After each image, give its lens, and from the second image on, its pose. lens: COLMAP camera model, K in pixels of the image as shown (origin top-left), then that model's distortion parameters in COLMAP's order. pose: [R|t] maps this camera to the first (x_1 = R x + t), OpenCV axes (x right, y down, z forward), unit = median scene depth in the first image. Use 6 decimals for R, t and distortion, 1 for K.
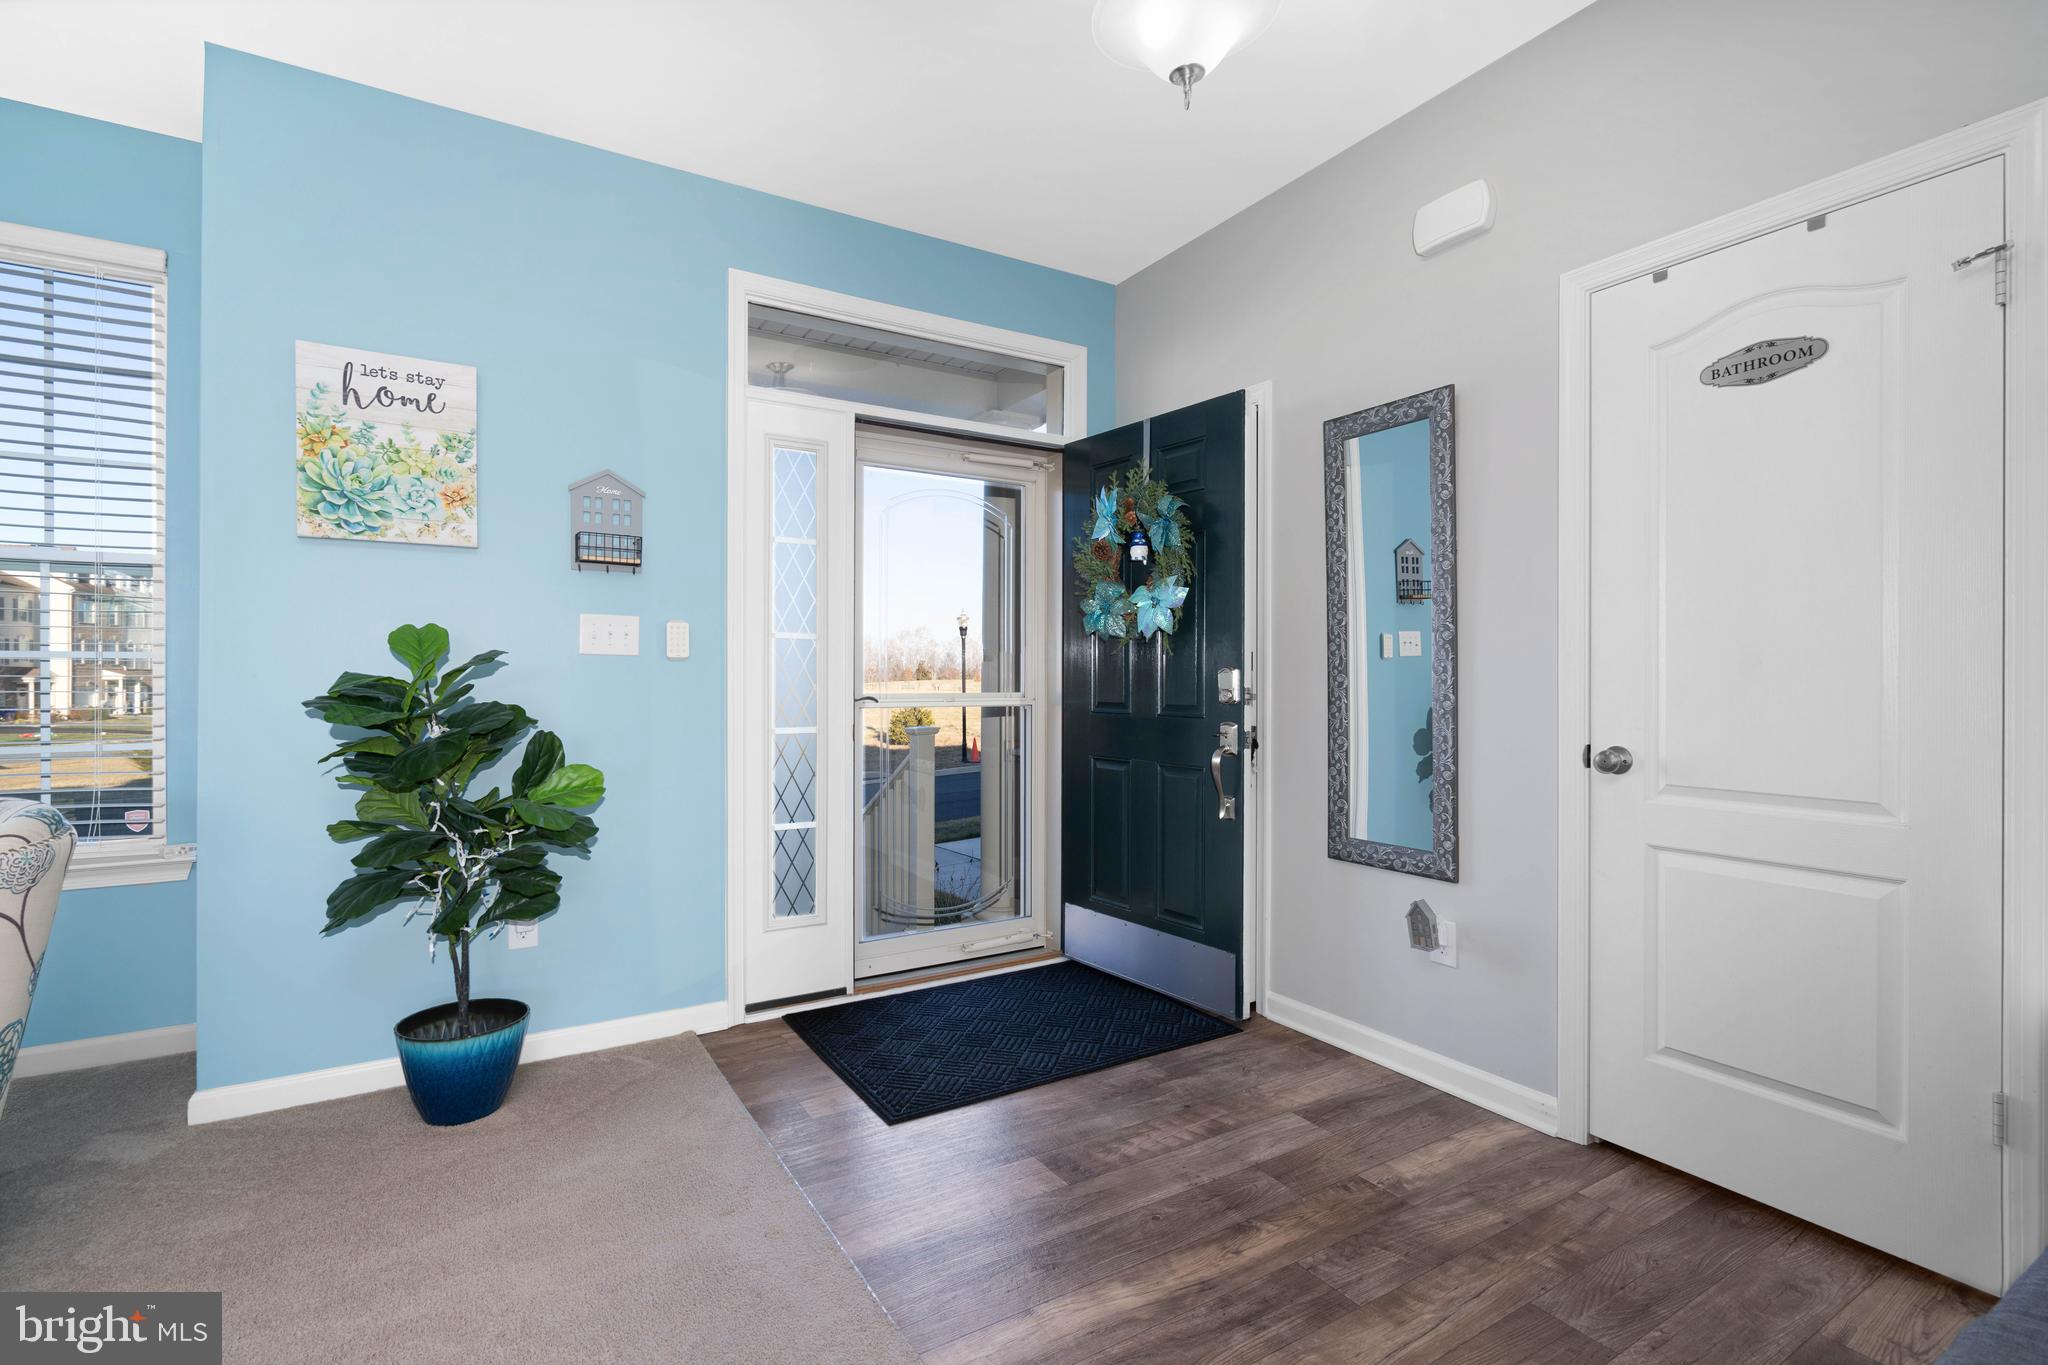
lens RADIAL K [[968.5, 0, 1006.7], [0, 968.5, 669.1], [0, 0, 1]] dist [-0.002868, -0.000207]
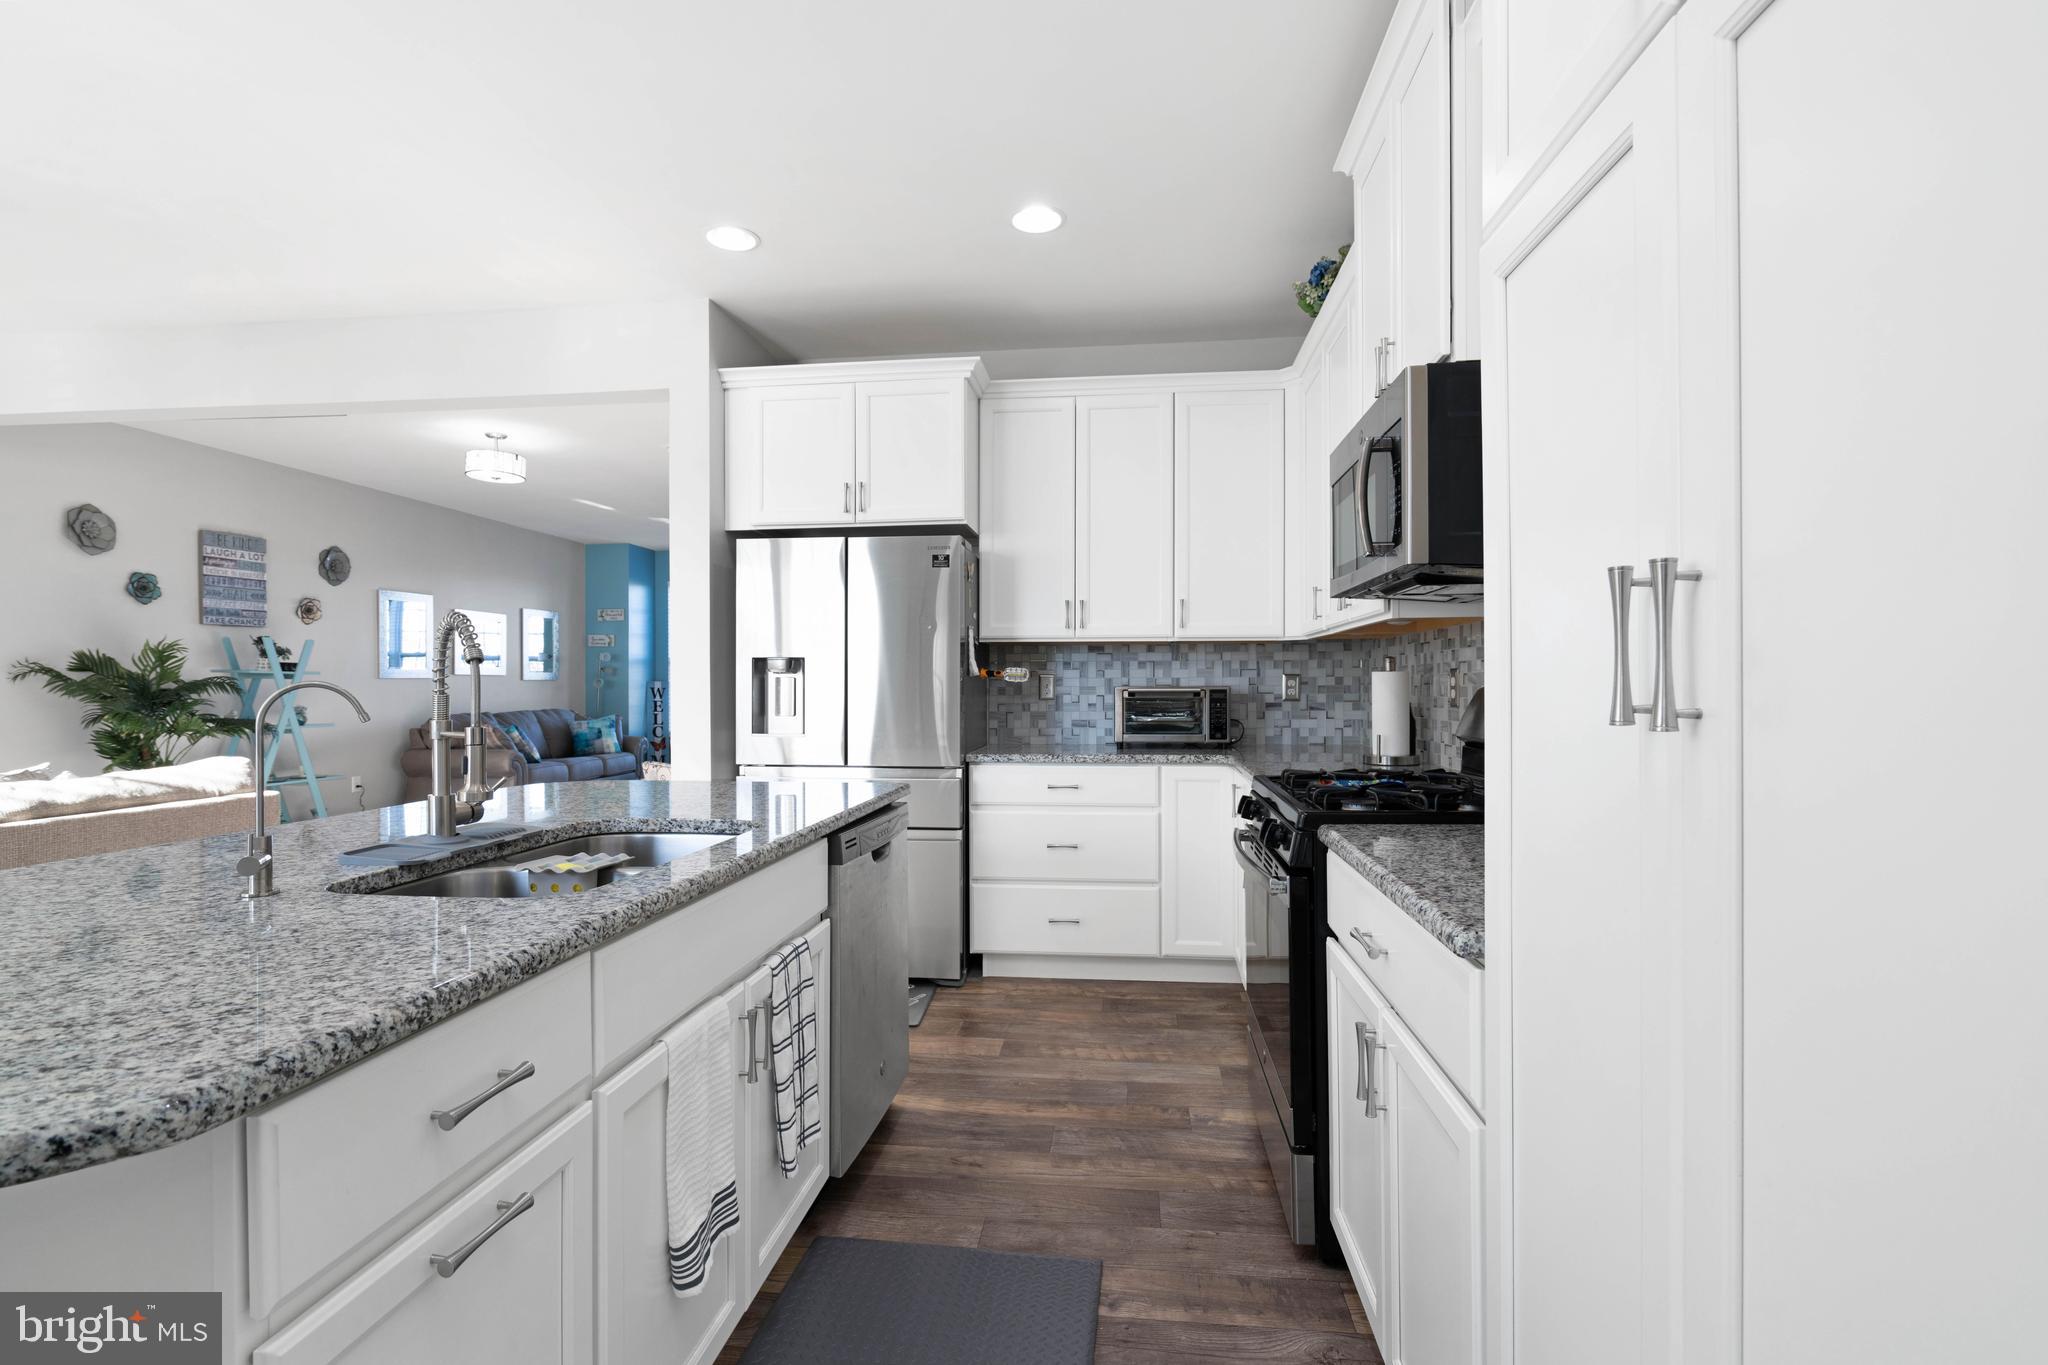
lens RADIAL K [[968.5, 0, 1009.5], [0, 968.5, 691.5], [0, 0, 1]] dist [-0.002868, -0.000207]
pose [[0.787655, 0.007458, -0.616071, 2.617245], [-0.002029, 0.999953, 0.009512, -0.031398], [0.616113, -0.006242, 0.787633, -0.270364]]
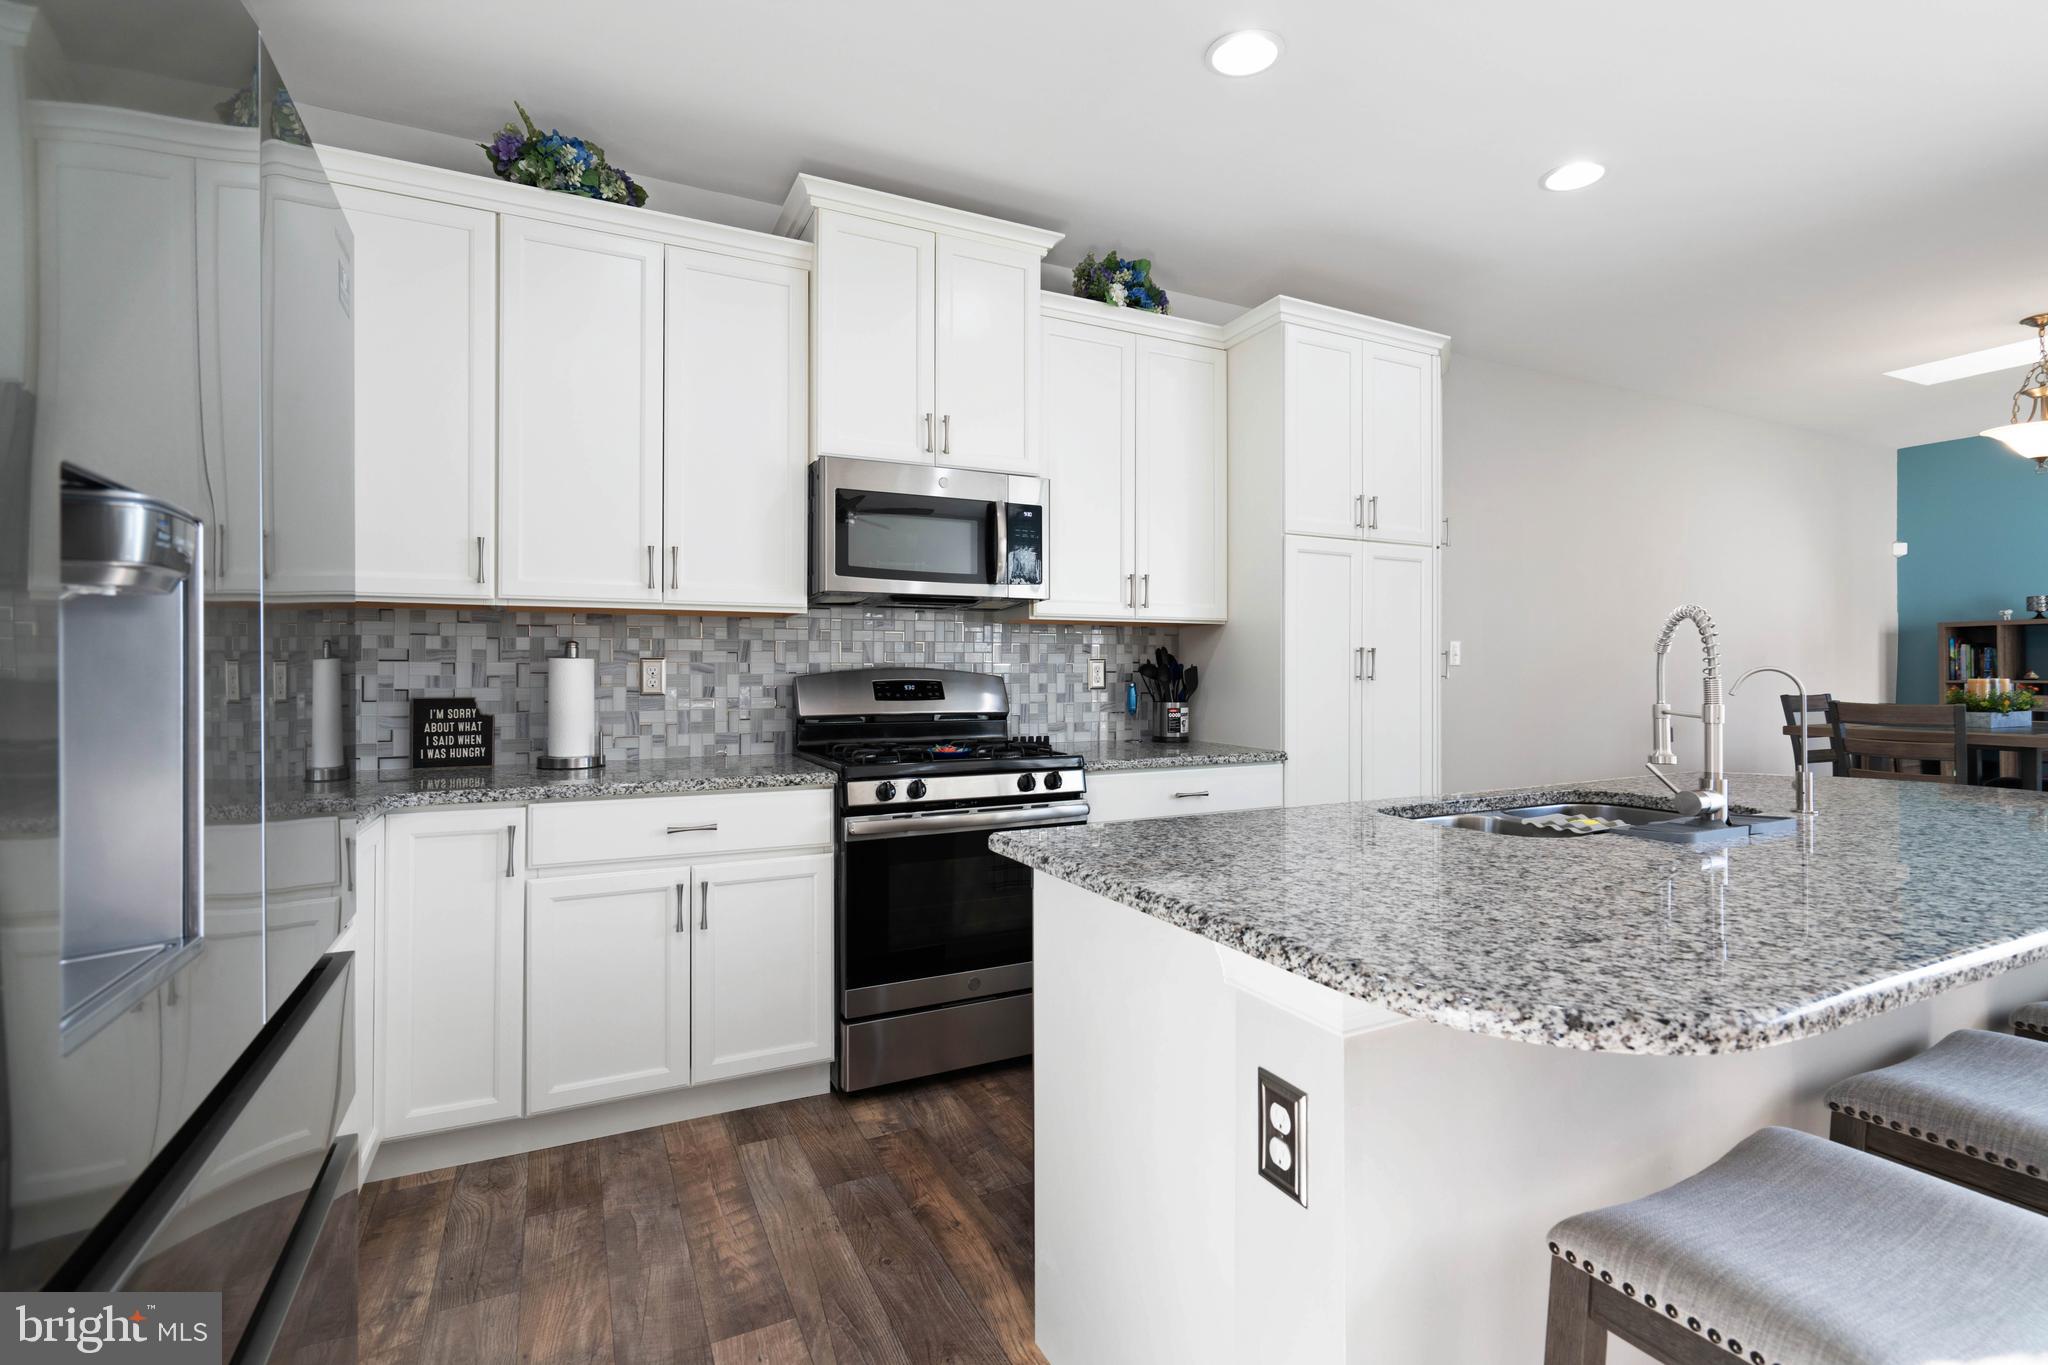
lens RADIAL K [[968.5, 0, 1029.8], [0, 968.5, 663.7], [0, 0, 1]] dist [-0.002868, -0.000207]
pose [[0.061037, 0.010235, 0.998083, -2.060832], [0.002081, 0.999944, -0.010382, -0.021788], [-0.998133, 0.002710, 0.061013, 2.092466]]
